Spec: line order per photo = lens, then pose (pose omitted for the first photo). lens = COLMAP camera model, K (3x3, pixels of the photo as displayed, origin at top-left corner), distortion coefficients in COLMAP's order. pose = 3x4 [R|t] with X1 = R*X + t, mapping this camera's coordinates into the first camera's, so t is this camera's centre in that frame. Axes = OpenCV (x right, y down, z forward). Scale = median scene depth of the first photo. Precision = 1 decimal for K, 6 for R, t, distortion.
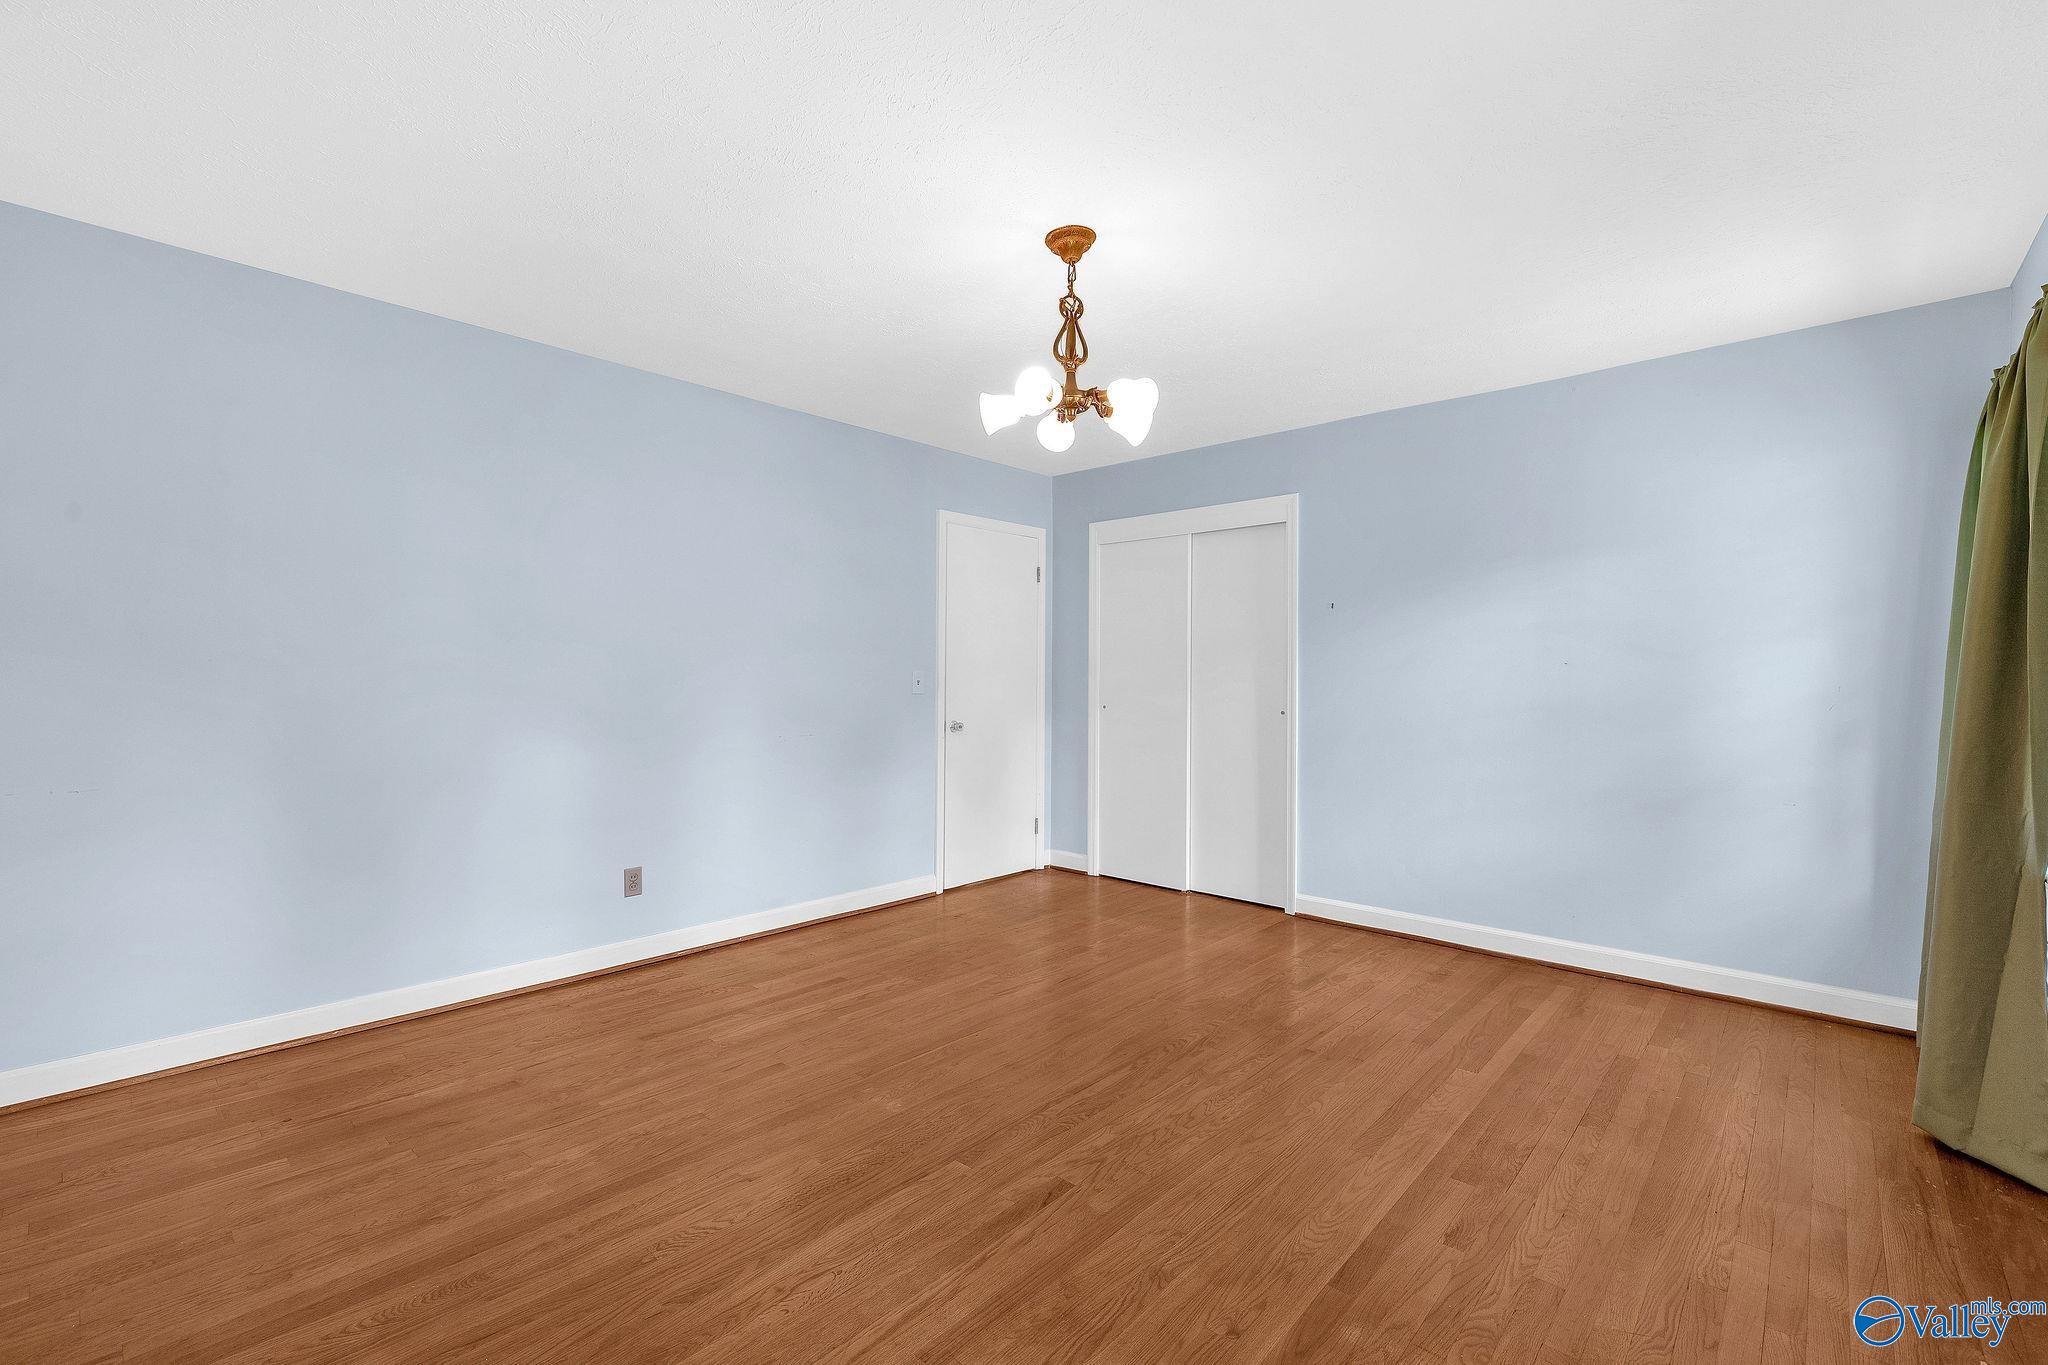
lens RADIAL K [[871.0, 0, 1016.2], [0, 871.0, 677.0], [0, 0, 1]] dist [0.000417, -0.000494]
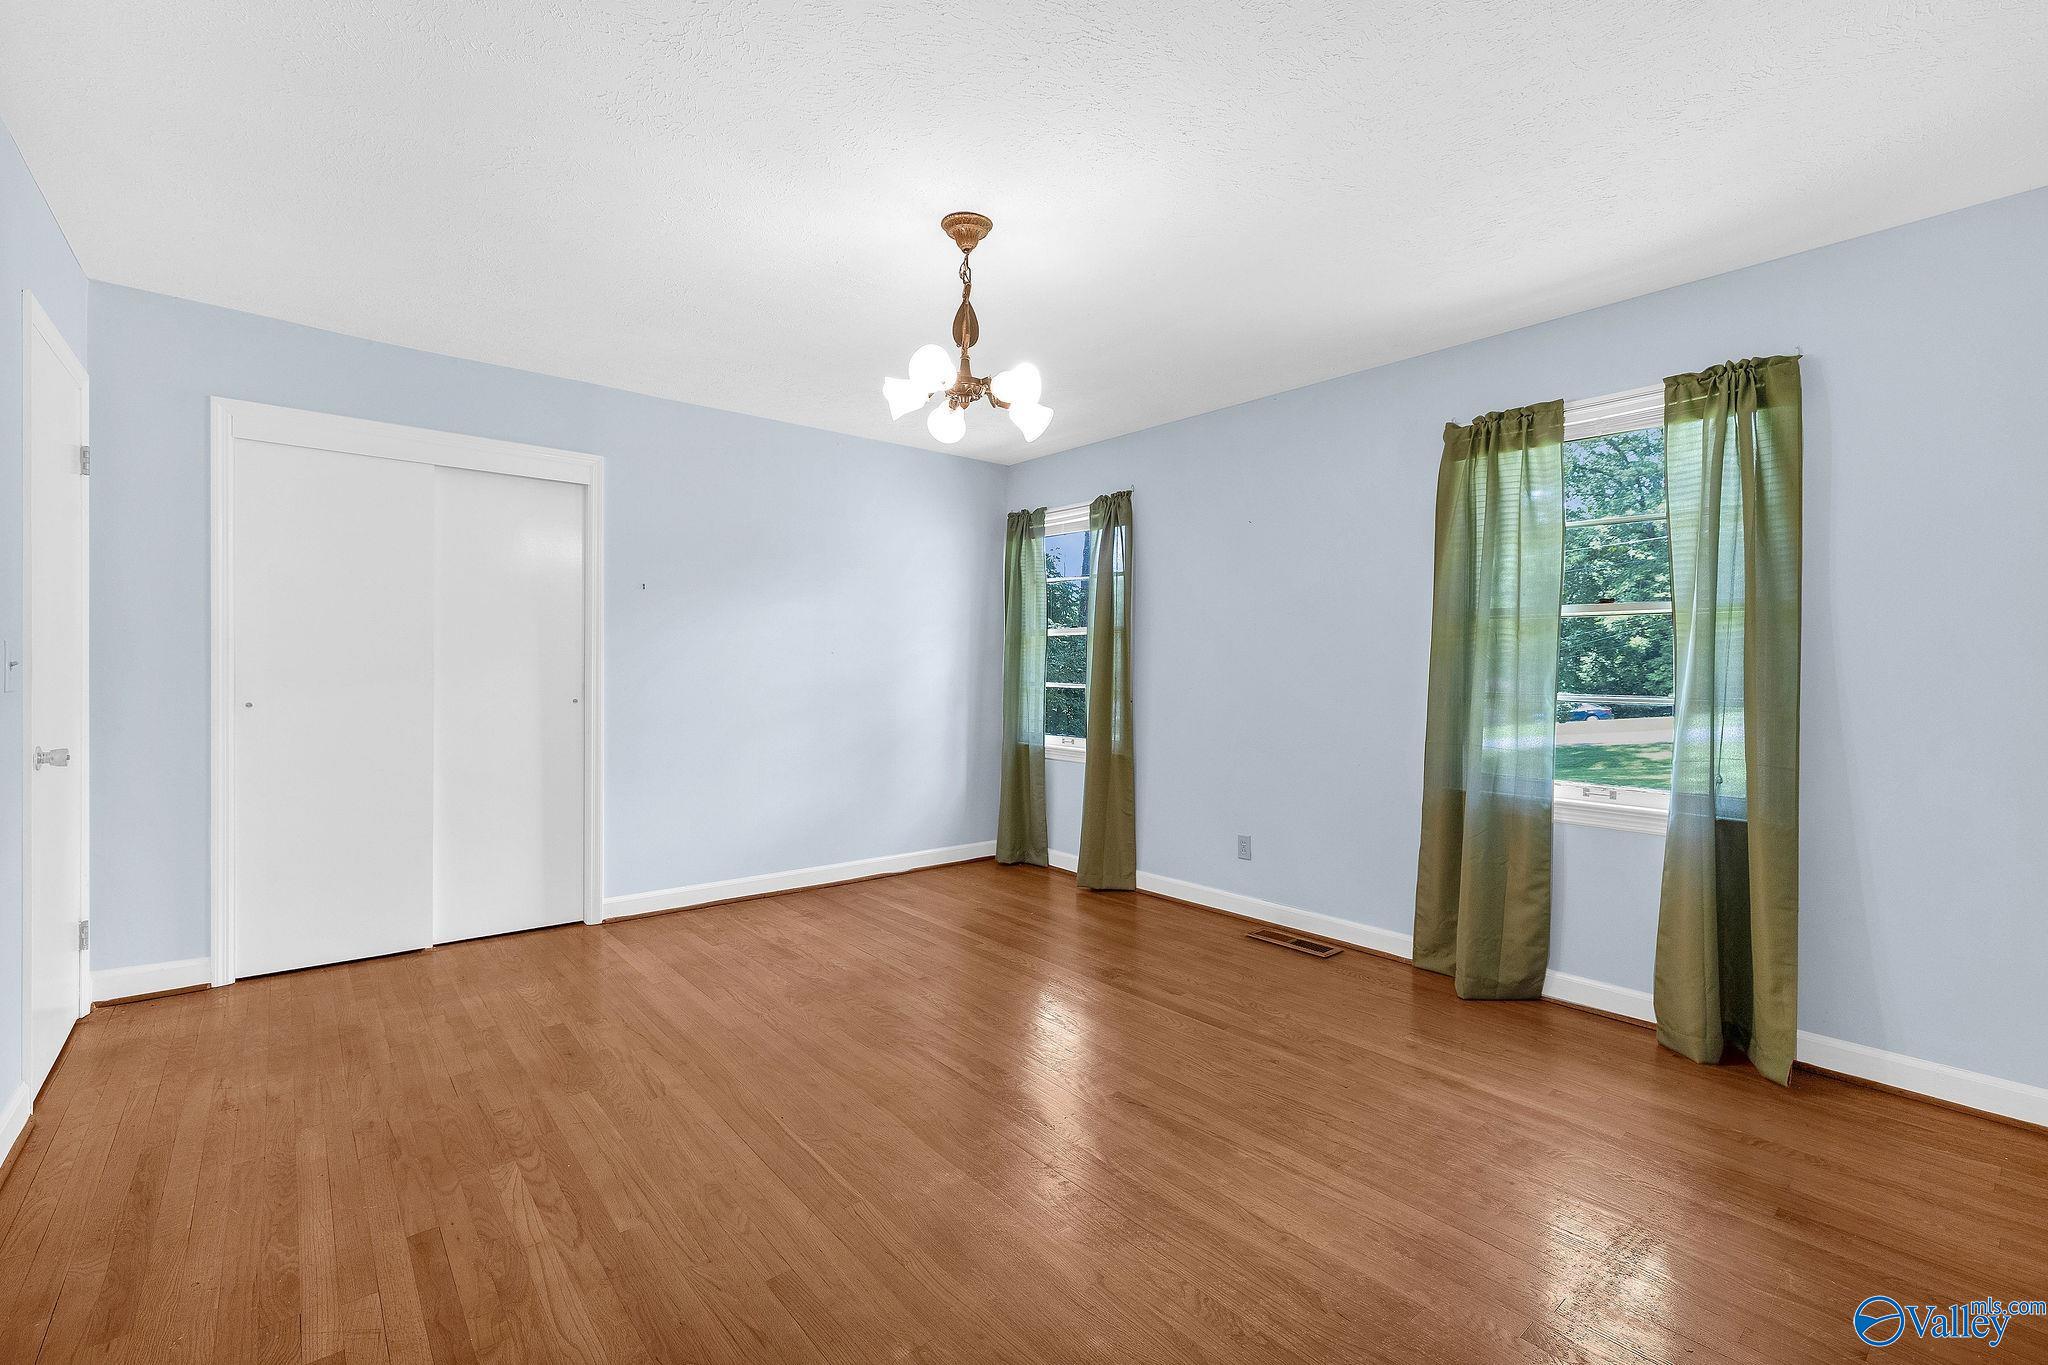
lens RADIAL K [[889.1, 0, 1010.4], [0, 889.1, 672.1], [0, 0, 1]] dist [0.001441, -0.000150]
pose [[0.131922, -0.005944, 0.991242, -0.690040], [-0.011767, 0.999902, 0.007562, 0.000660], [-0.991190, -0.012661, 0.131839, 0.590121]]
